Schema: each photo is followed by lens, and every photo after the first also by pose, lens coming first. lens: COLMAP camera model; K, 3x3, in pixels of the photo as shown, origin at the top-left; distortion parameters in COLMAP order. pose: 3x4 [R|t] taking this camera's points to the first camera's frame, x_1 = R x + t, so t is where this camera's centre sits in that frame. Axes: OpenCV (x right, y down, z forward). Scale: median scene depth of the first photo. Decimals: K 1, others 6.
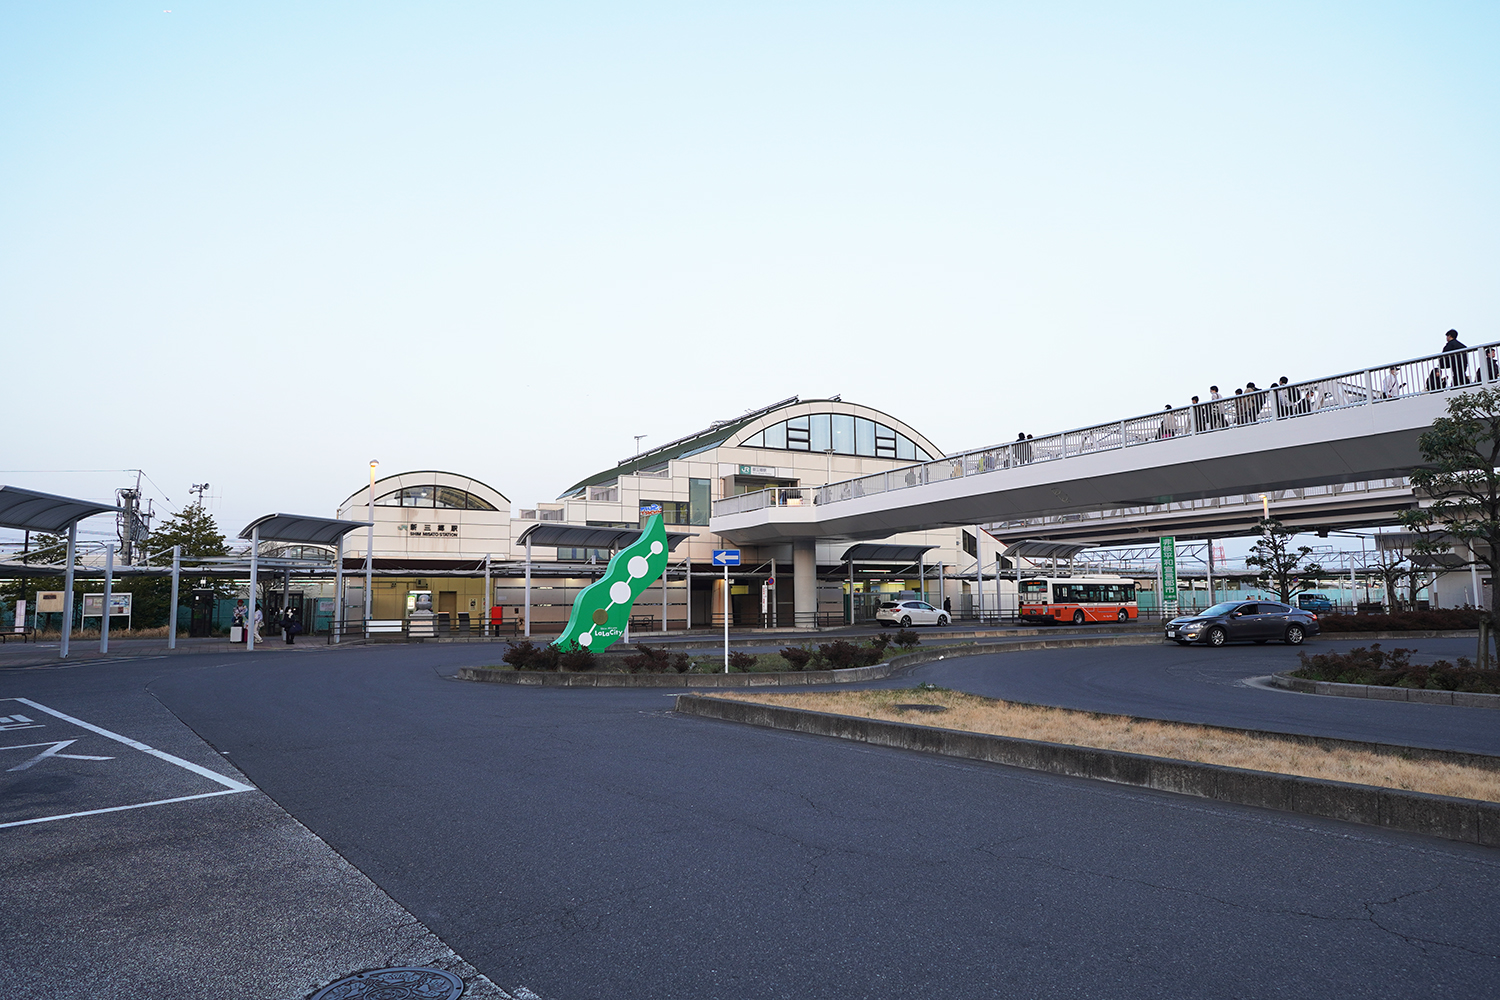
lens RADIAL K [[938.5, 0, 750.0], [0, 938.5, 500.0], [0, 0, 1]] dist [-0.008000, 0.001345]
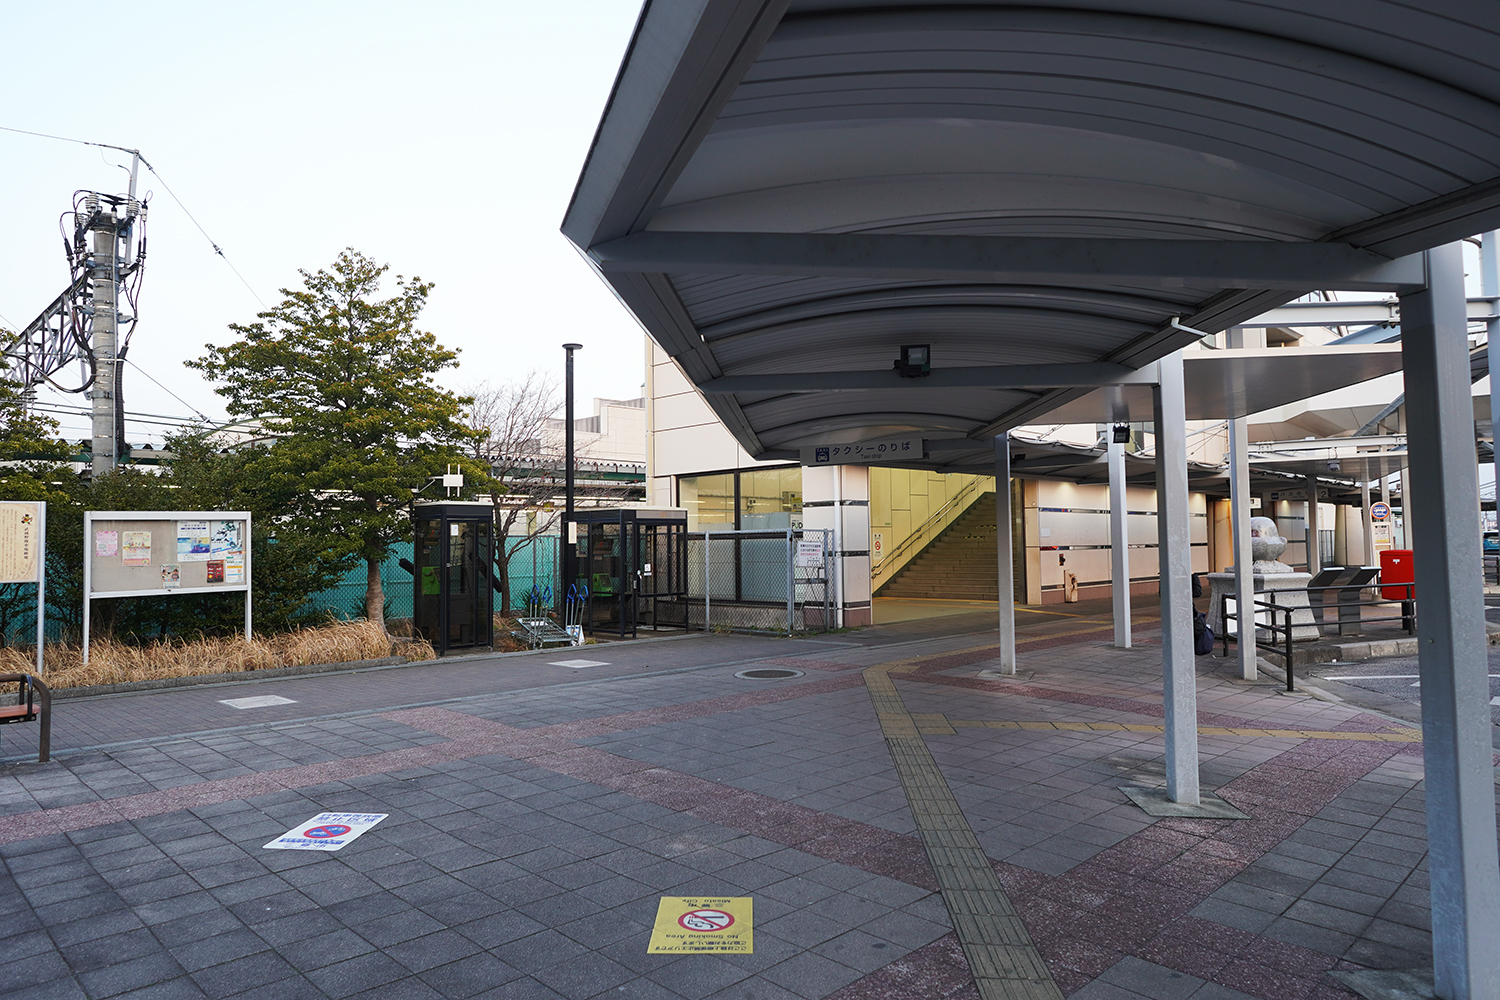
lens RADIAL K [[938.5, 0, 750.0], [0, 938.5, 500.0], [0, 0, 1]] dist [-0.008000, 0.001345]
pose [[0.961967, 0.008288, 0.273042, -0.538518], [-0.023997, 0.998239, 0.054245, 0.069627], [-0.272111, -0.058734, 0.960472, 0.621041]]
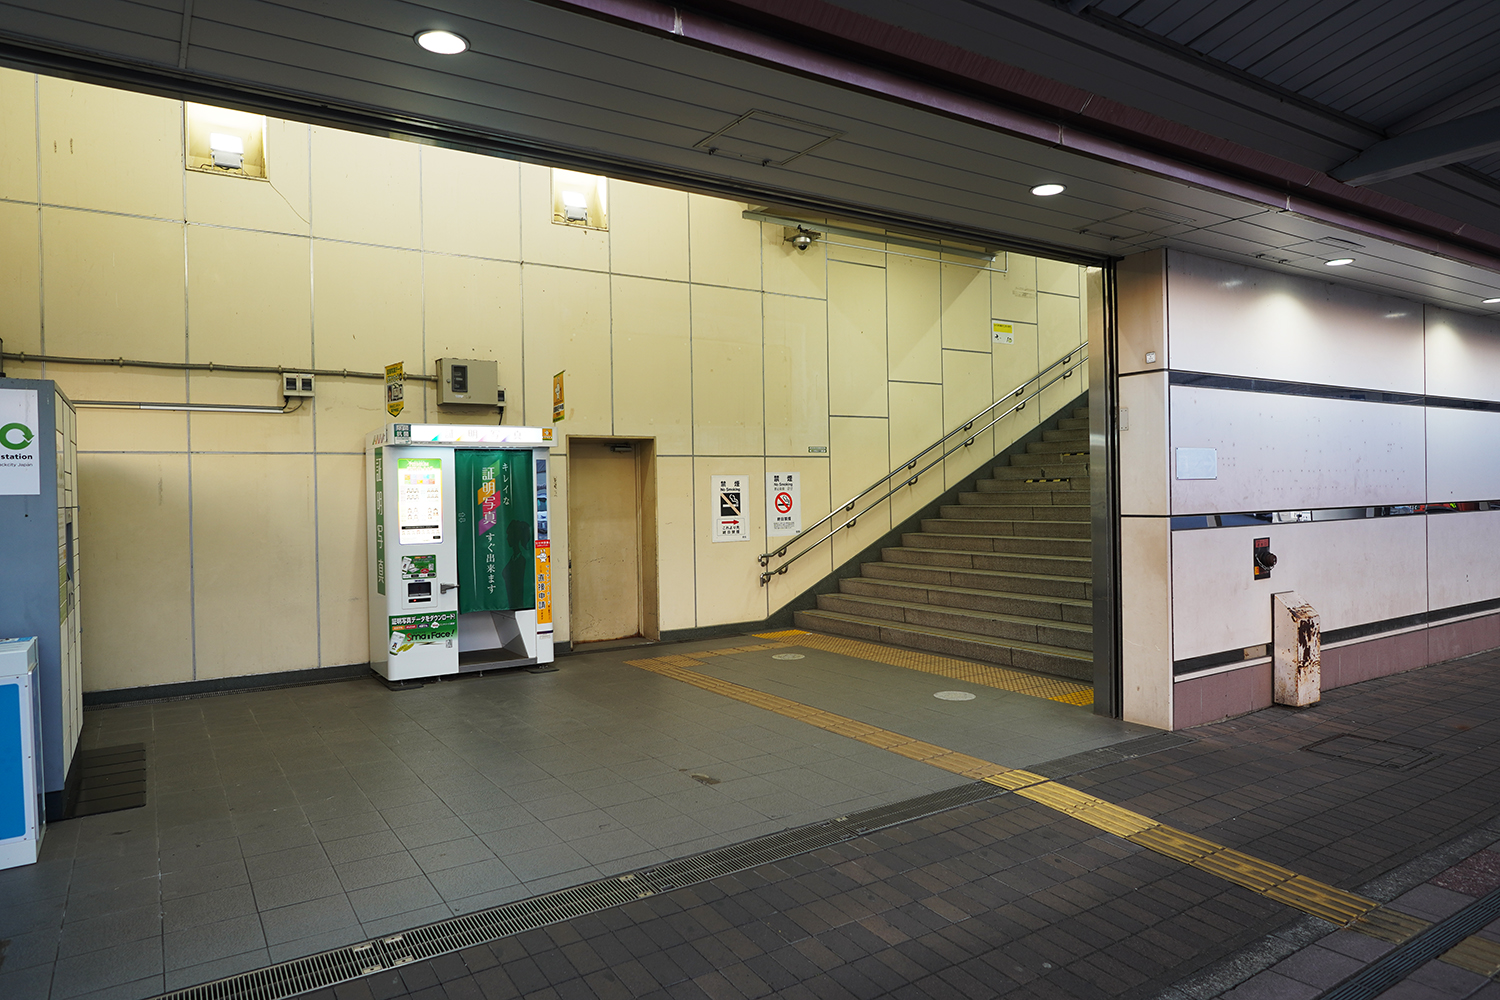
lens RADIAL K [[938.5, 0, 750.0], [0, 938.5, 500.0], [0, 0, 1]] dist [-0.008000, 0.001345]
pose [[0.997888, -0.006918, 0.064590, -0.339636], [-0.000637, 0.993223, 0.116219, 0.097598], [-0.064956, -0.116015, 0.991121, 0.903637]]
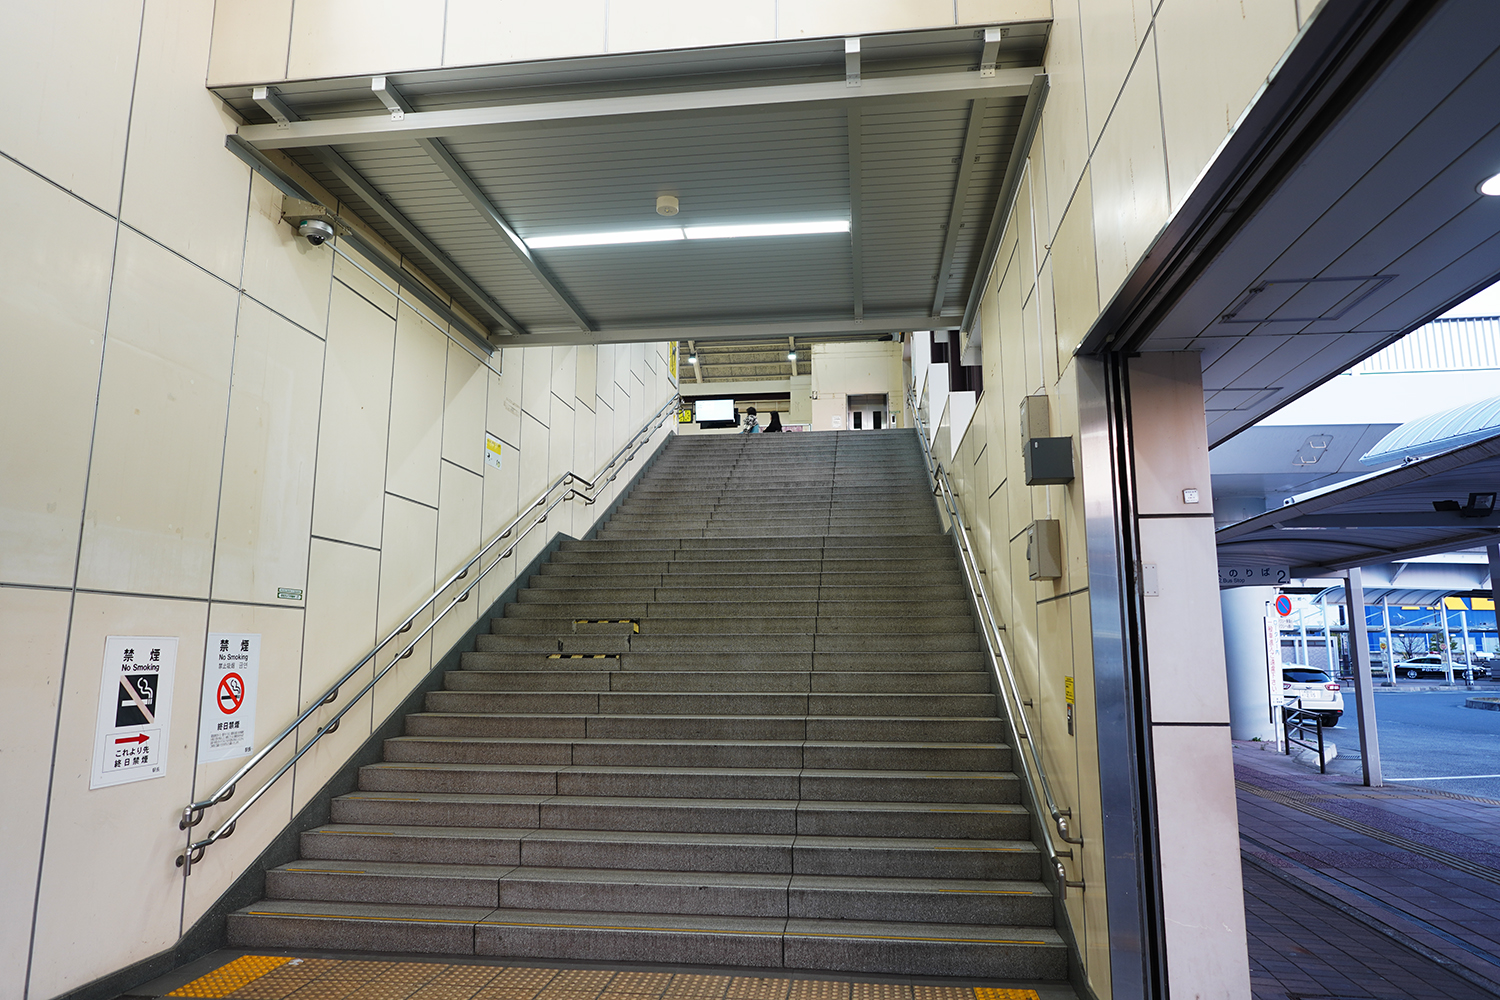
lens RADIAL K [[938.5, 0, 750.0], [0, 938.5, 500.0], [0, 0, 1]] dist [-0.008000, 0.001345]
pose [[0.594188, 0.140939, 0.791882, -0.373435], [-0.094639, 0.989940, -0.105177, 0.106893], [-0.798739, -0.012448, 0.601549, 1.005840]]
